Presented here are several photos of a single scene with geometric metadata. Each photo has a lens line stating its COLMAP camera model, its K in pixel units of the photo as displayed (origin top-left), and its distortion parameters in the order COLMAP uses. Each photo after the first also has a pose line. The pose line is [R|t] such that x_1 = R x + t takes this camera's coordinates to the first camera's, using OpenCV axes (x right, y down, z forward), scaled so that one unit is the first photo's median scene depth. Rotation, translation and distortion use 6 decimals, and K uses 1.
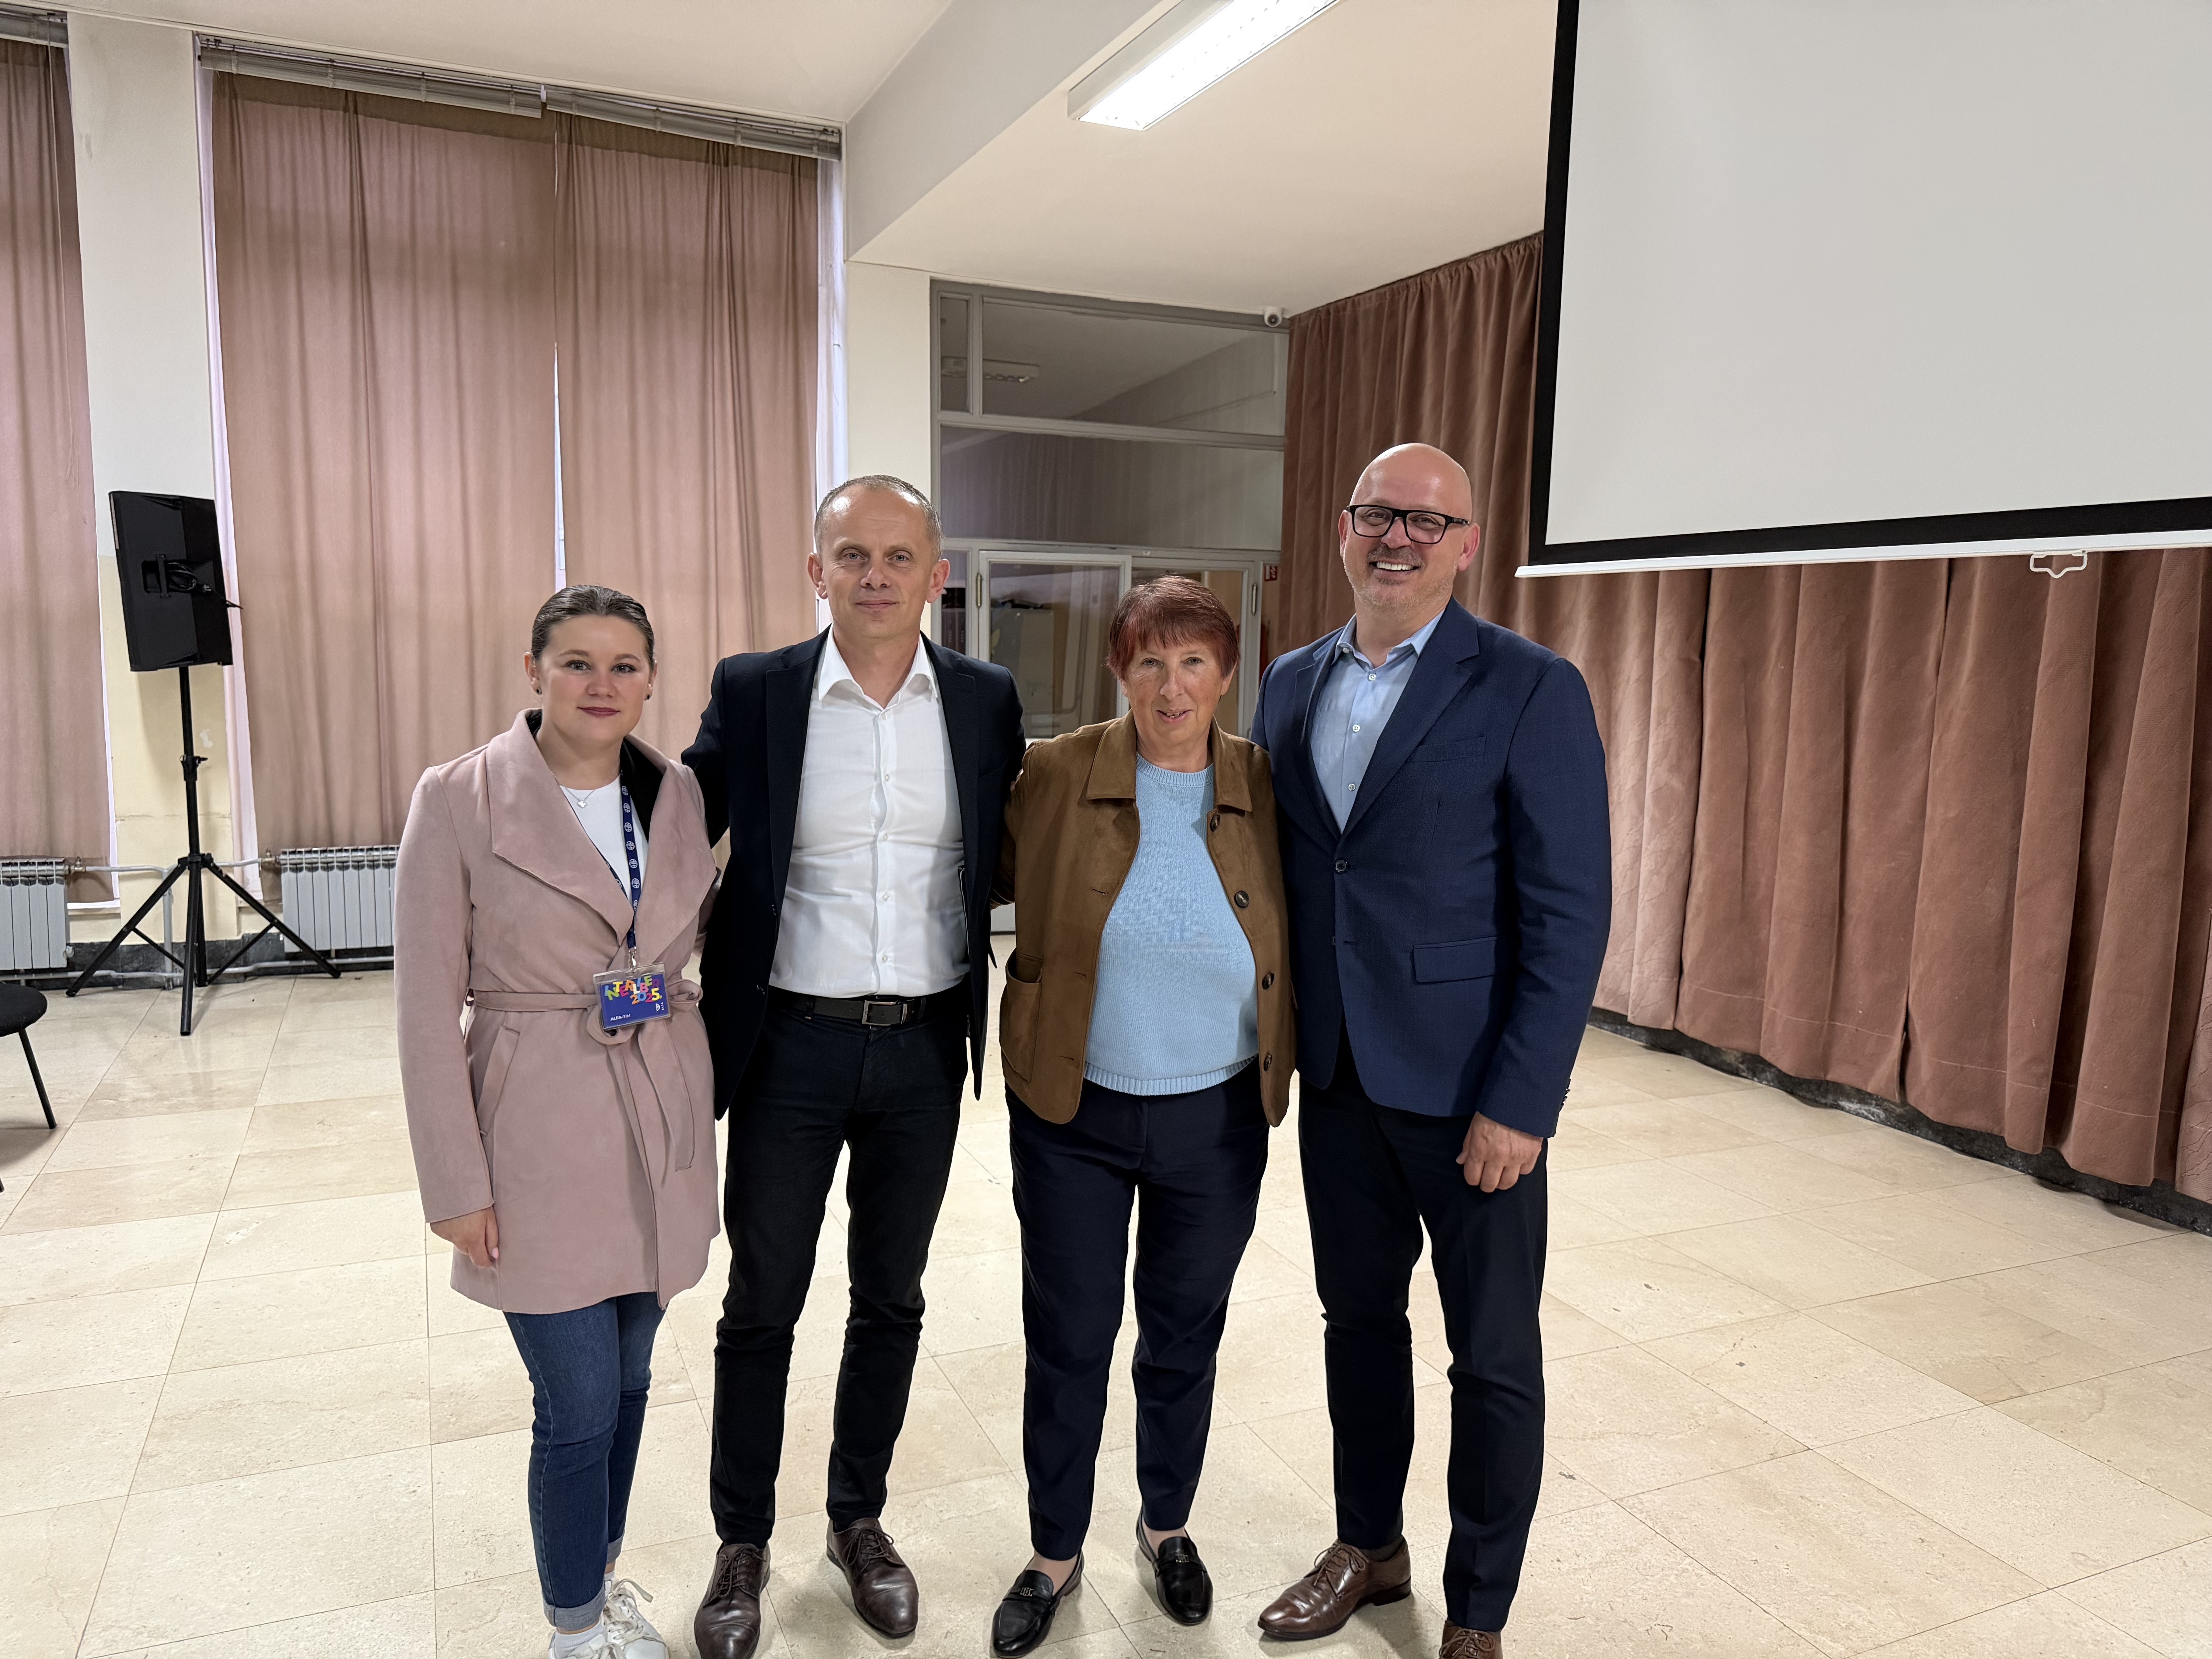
lens RADIAL K [[1541.5, 0, 1086.0], [0, 1541.5, 835.1], [0, 0, 1]] dist [0.074575, -0.088079]
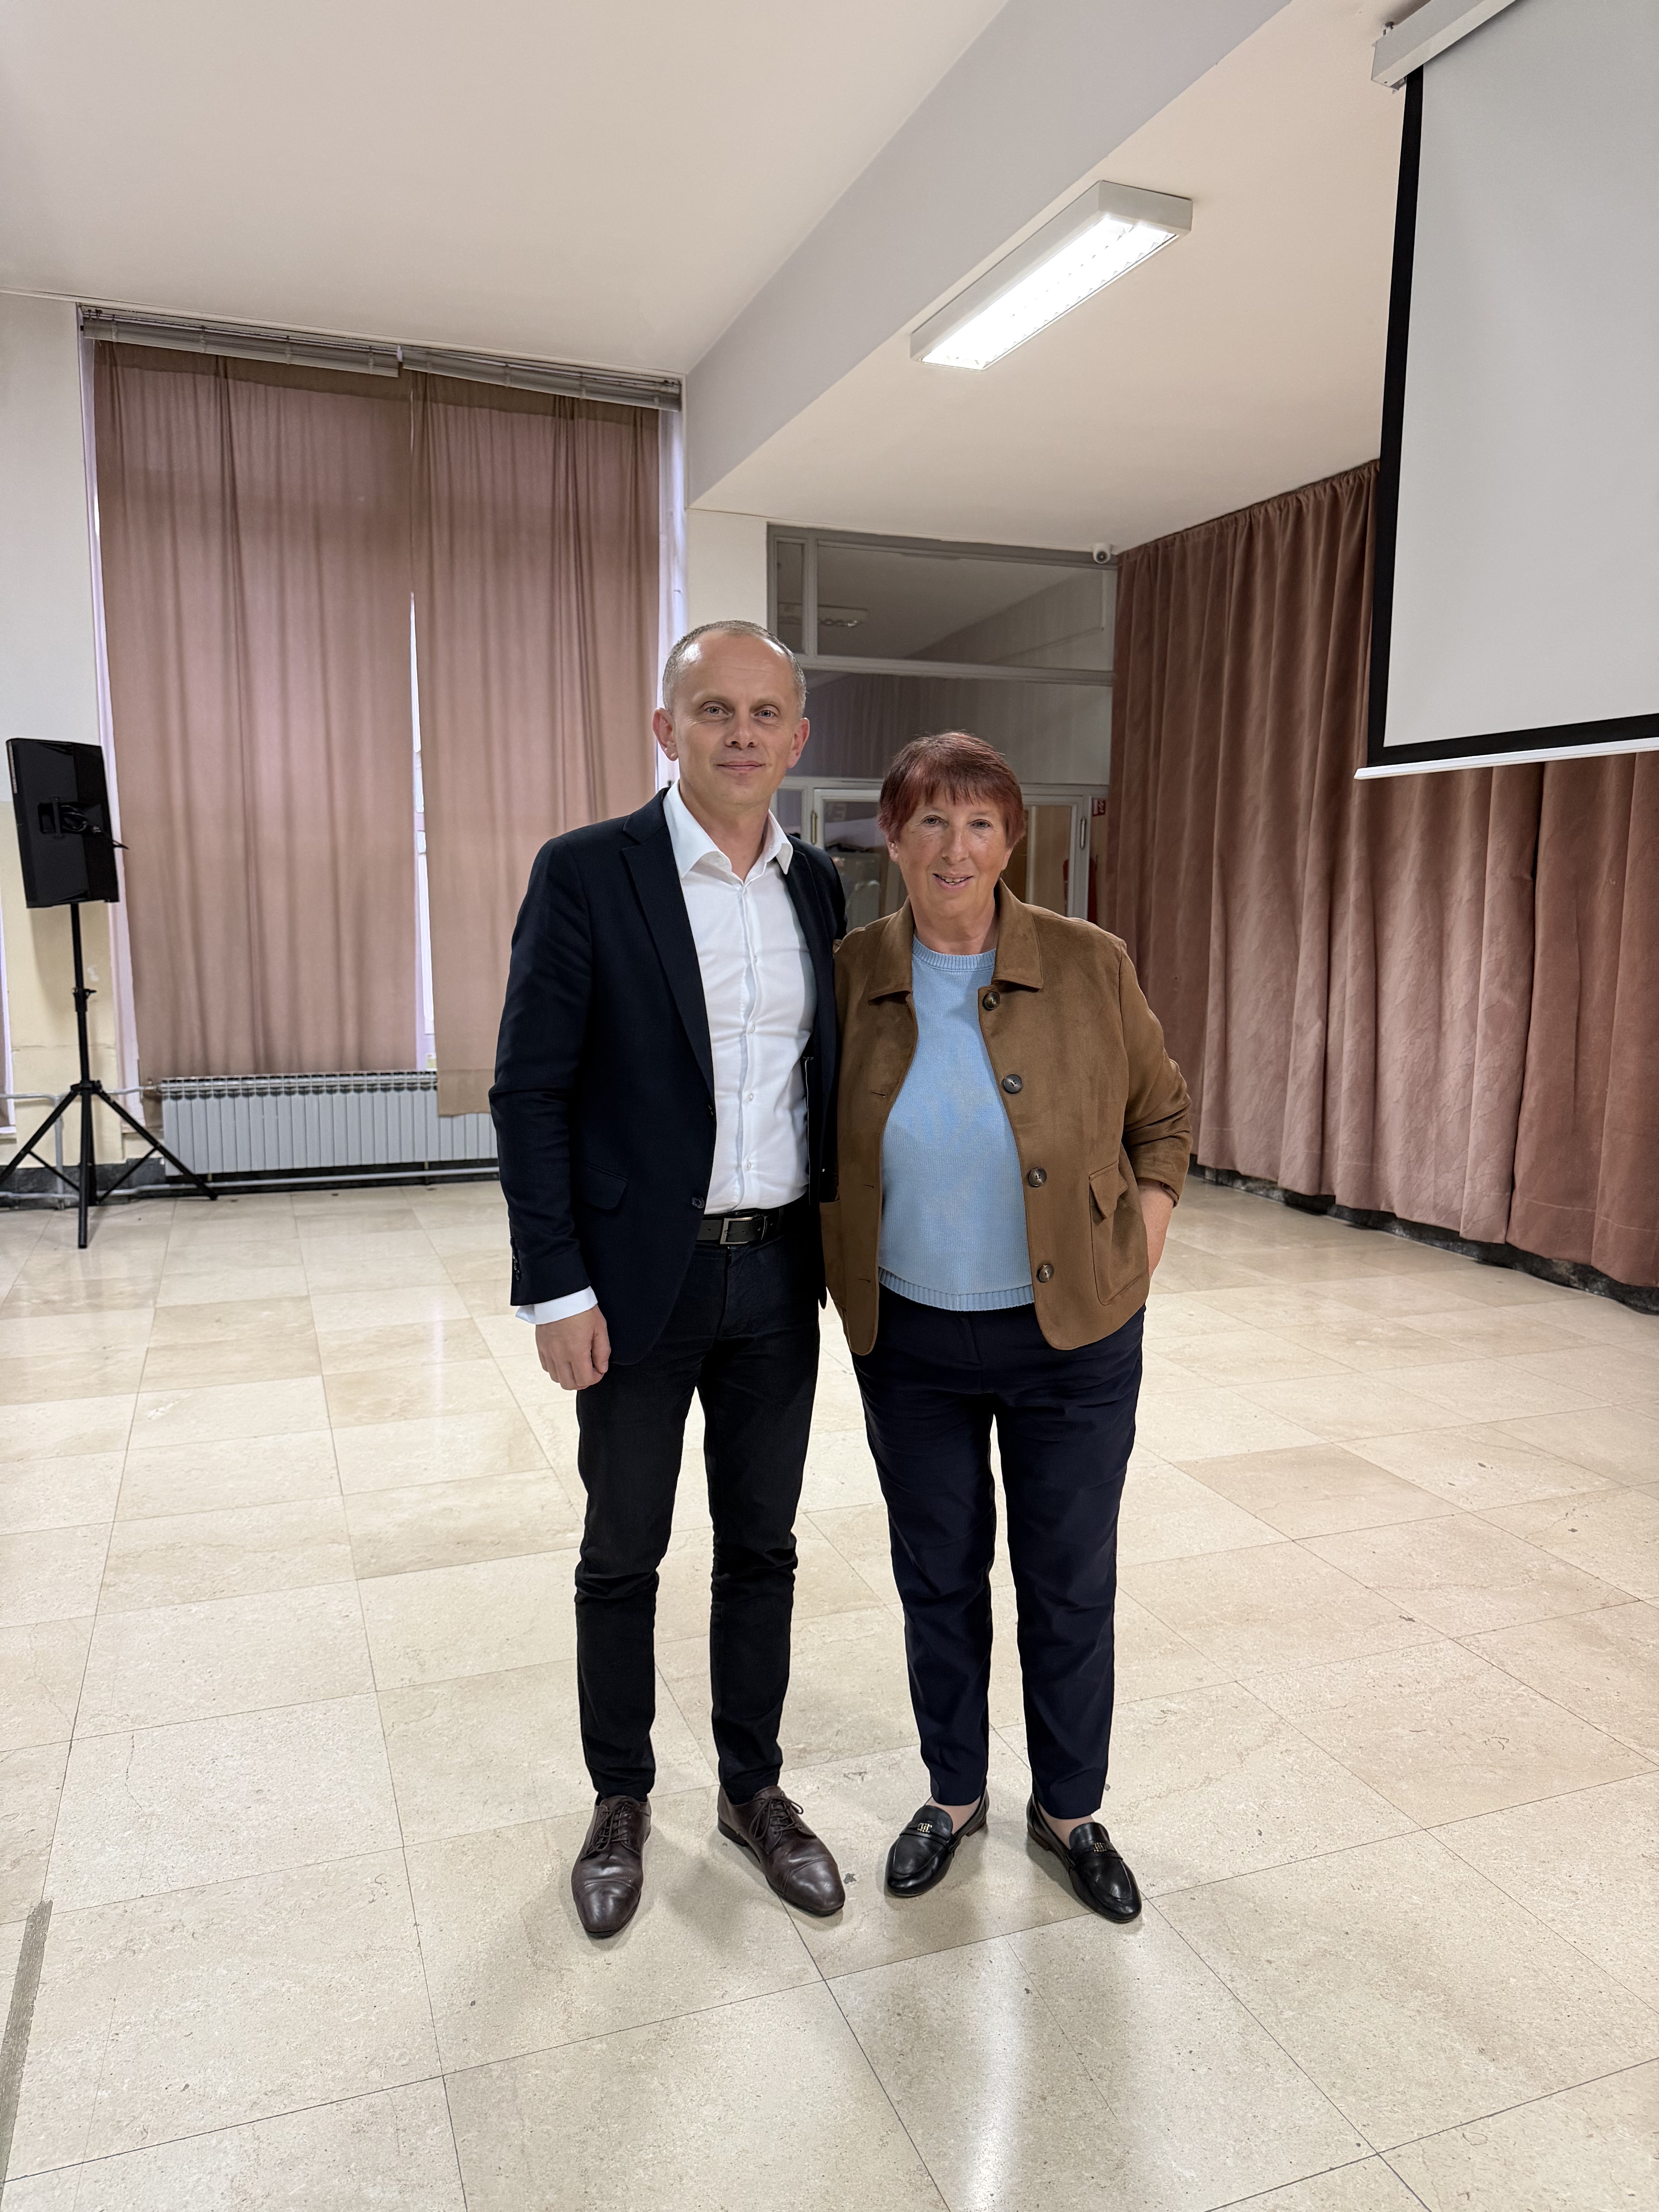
lens RADIAL K [[1543.3, 0, 829.5], [0, 1543.3, 1106.0], [0, 0, 1]] dist [0.050061, -0.060603]
pose [[0.998902, -0.004807, -0.046593, -0.015083], [0.005272, 0.999938, 0.009850, 0.021197], [0.046543, -0.010085, 0.998865, -0.033377]]
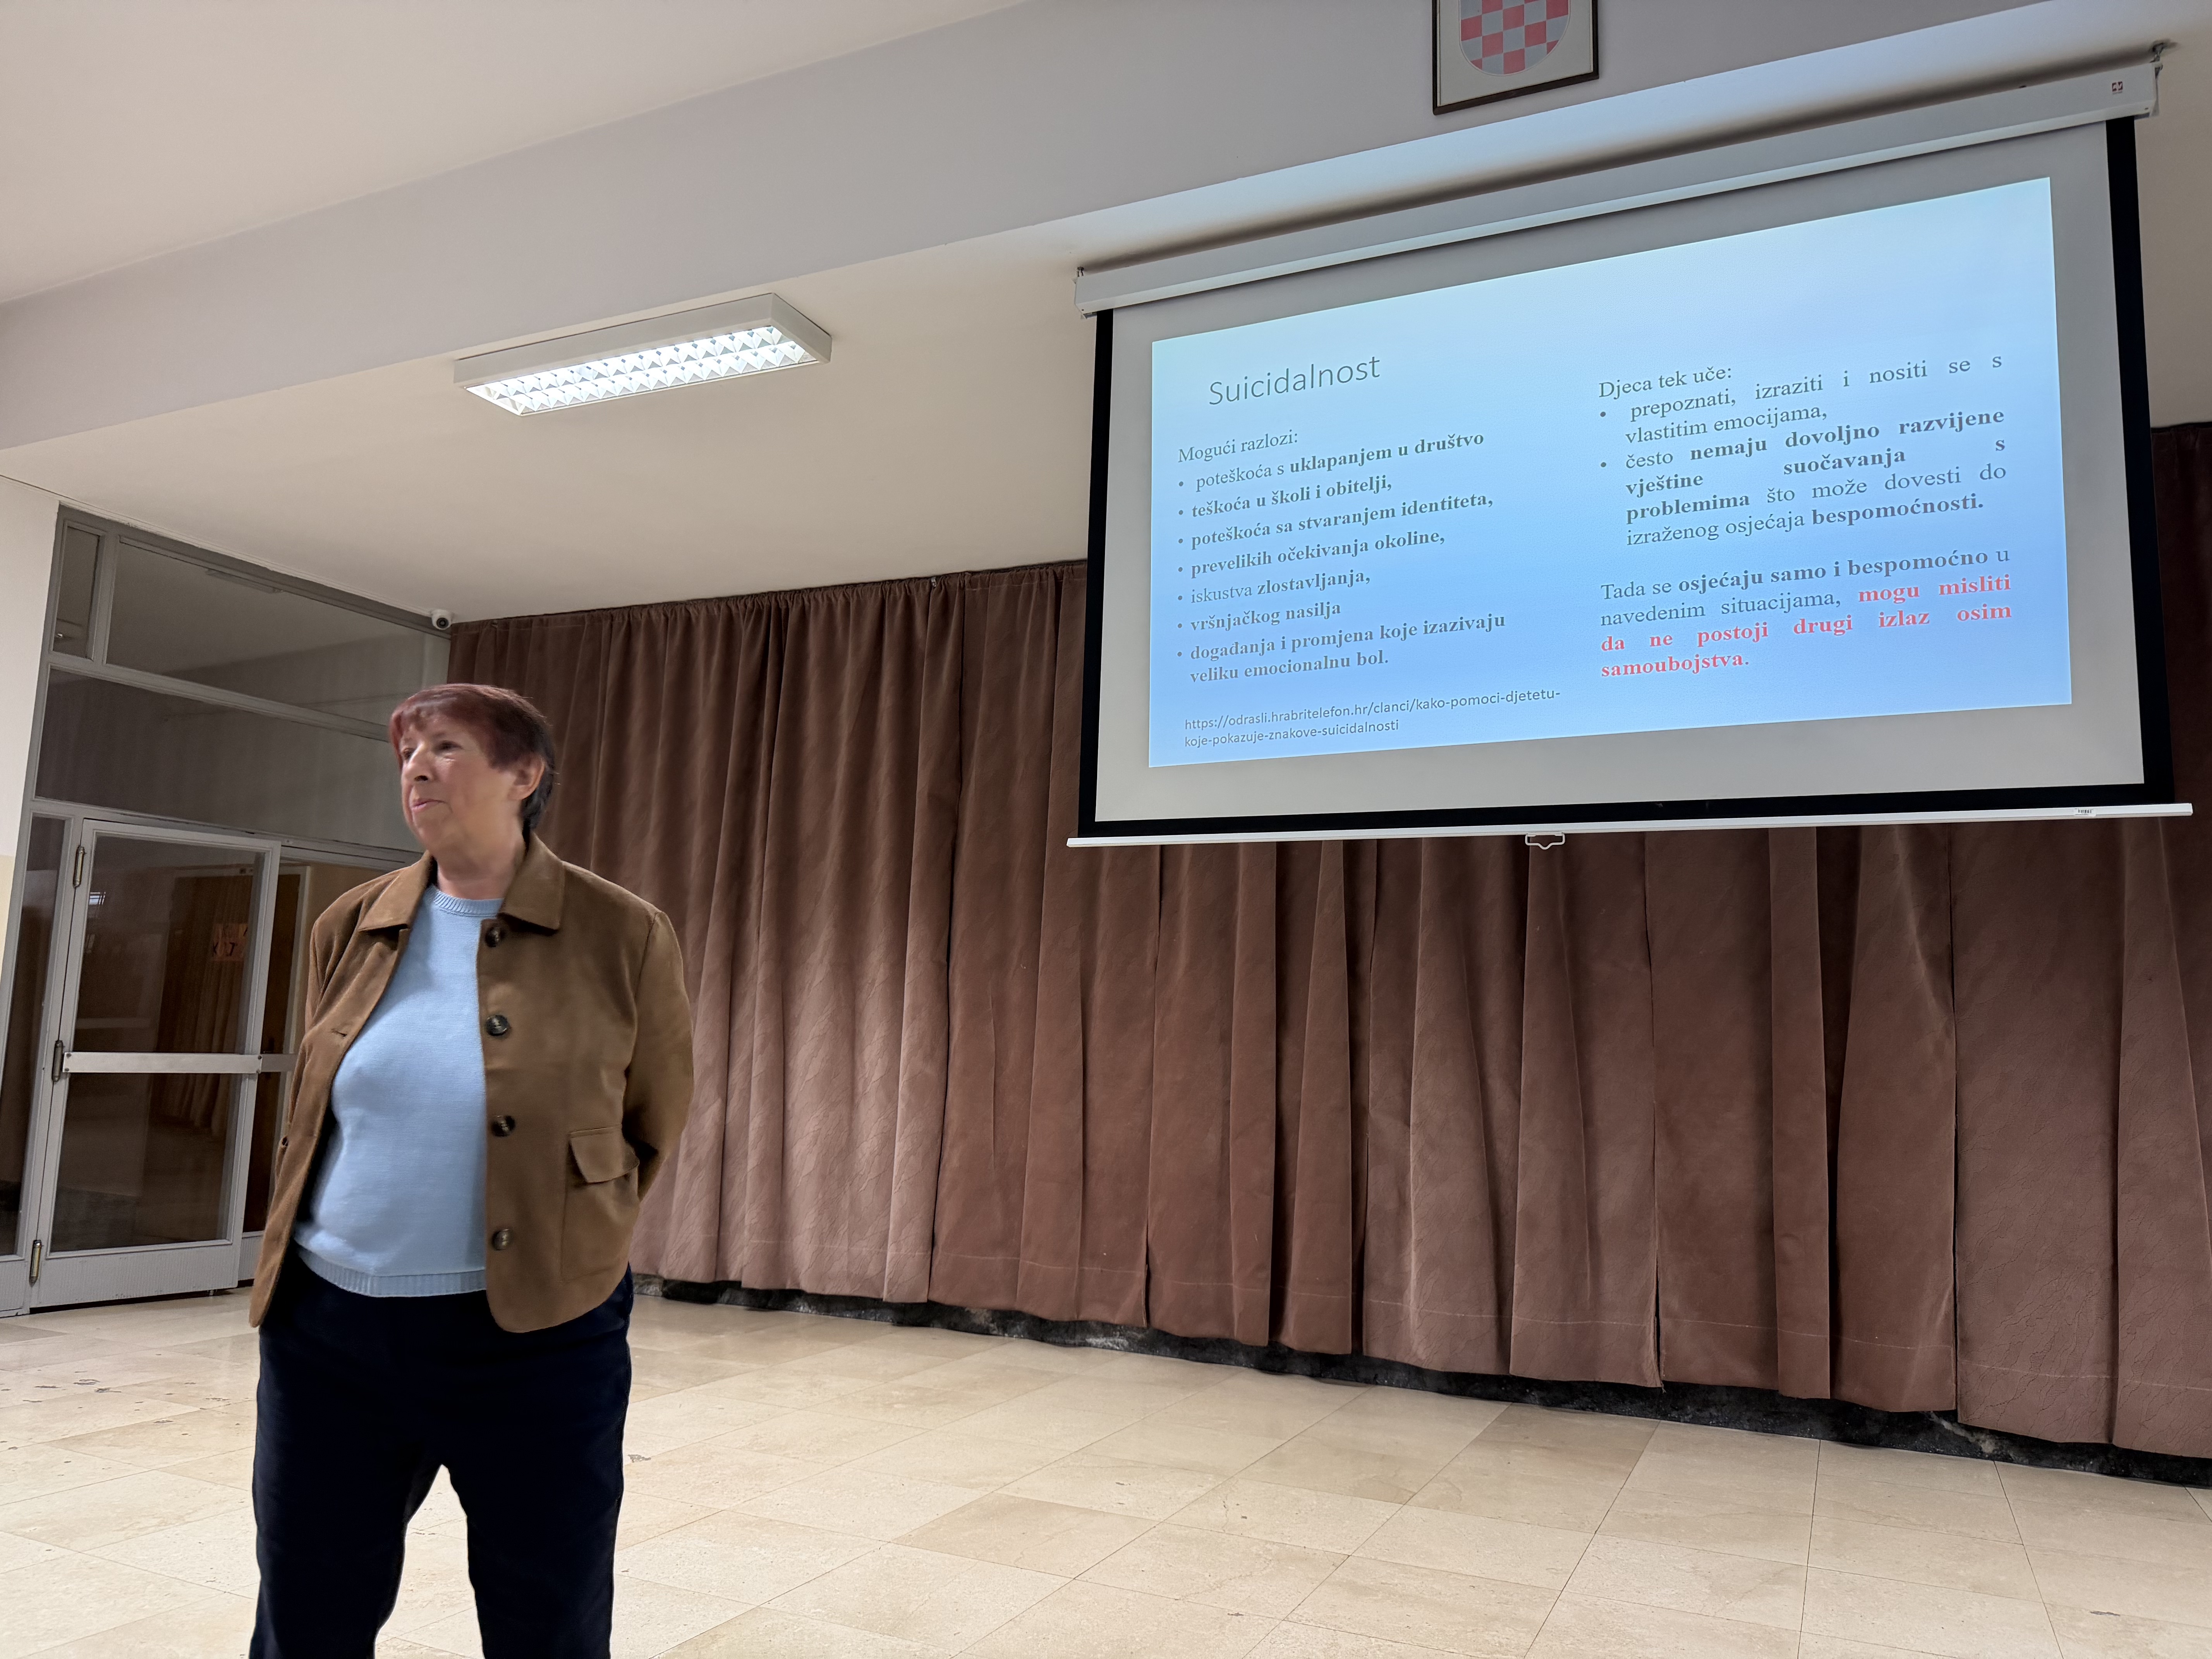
lens RADIAL K [[1530.6, 0, 1109.2], [0, 1530.6, 836.4], [0, 0, 1]] dist [0.125832, -0.191338]
pose [[0.754836, 0.091727, 0.649468, -0.241928], [0.063378, 0.975340, -0.211411, 0.041220], [-0.652844, 0.200743, 0.730409, 0.054219]]
